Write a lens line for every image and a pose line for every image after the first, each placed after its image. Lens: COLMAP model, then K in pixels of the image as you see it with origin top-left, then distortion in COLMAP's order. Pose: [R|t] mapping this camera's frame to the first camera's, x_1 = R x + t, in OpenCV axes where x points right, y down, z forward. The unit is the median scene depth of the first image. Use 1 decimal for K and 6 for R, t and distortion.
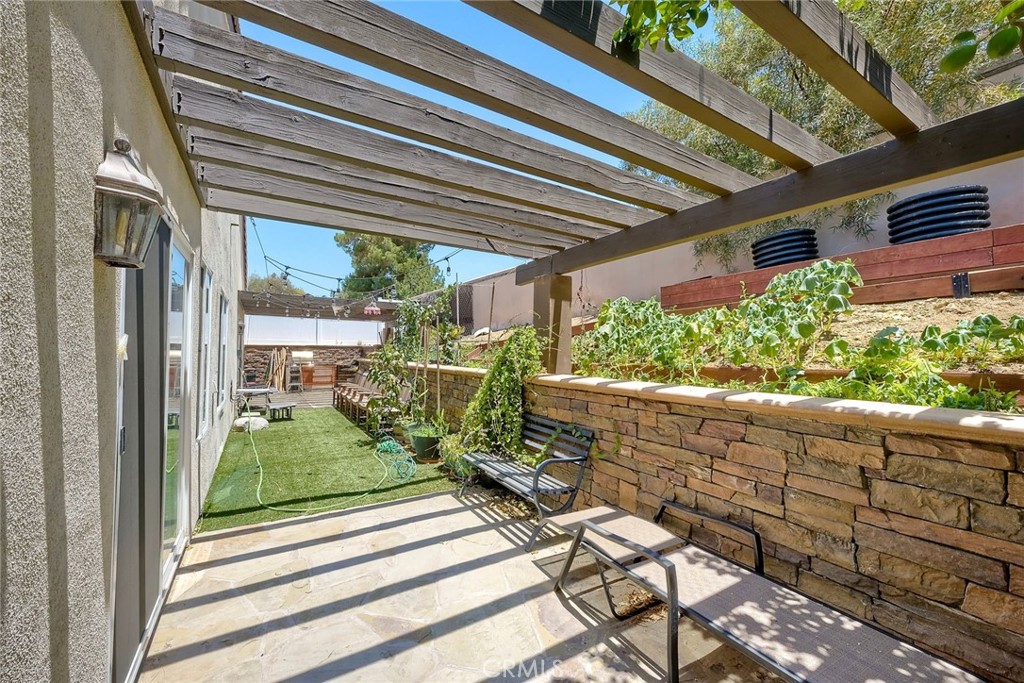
lens RADIAL K [[417.3, 0, 517.9], [0, 417.3, 348.8], [0, 0, 1]] dist [0.000136, -0.000083]
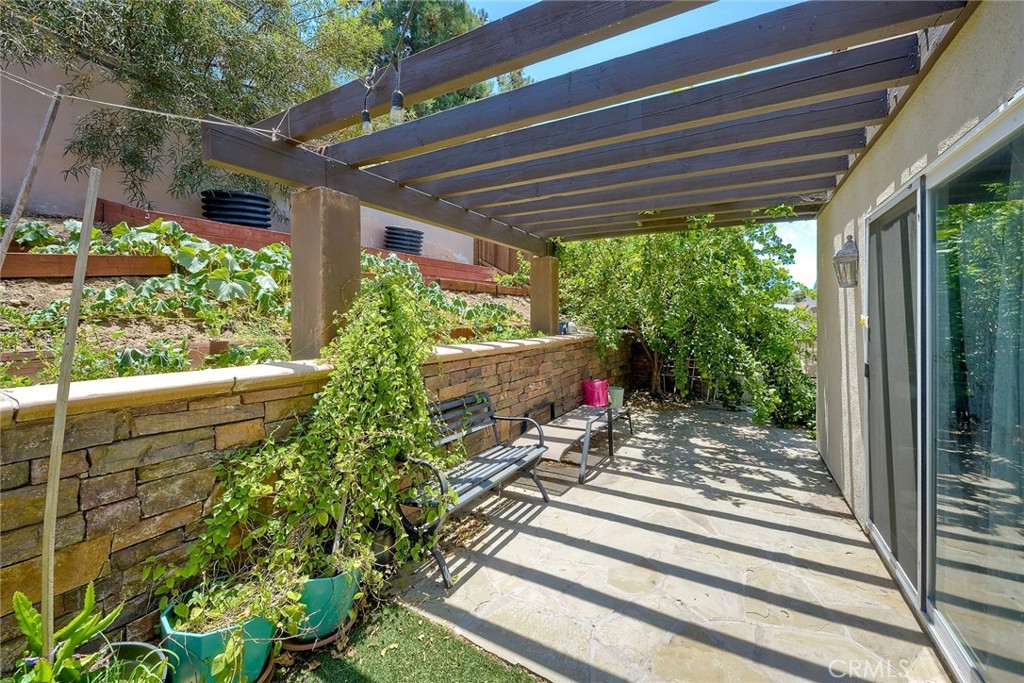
lens RADIAL K [[412.4, 0, 511.9], [0, 412.4, 310.1], [0, 0, 1]] dist [-0.000704, -0.000178]
pose [[-0.472334, -0.000211, 0.881420, -0.784321], [-0.008445, 0.999955, -0.004286, -0.012890], [-0.881379, -0.009468, -0.472315, 1.408063]]
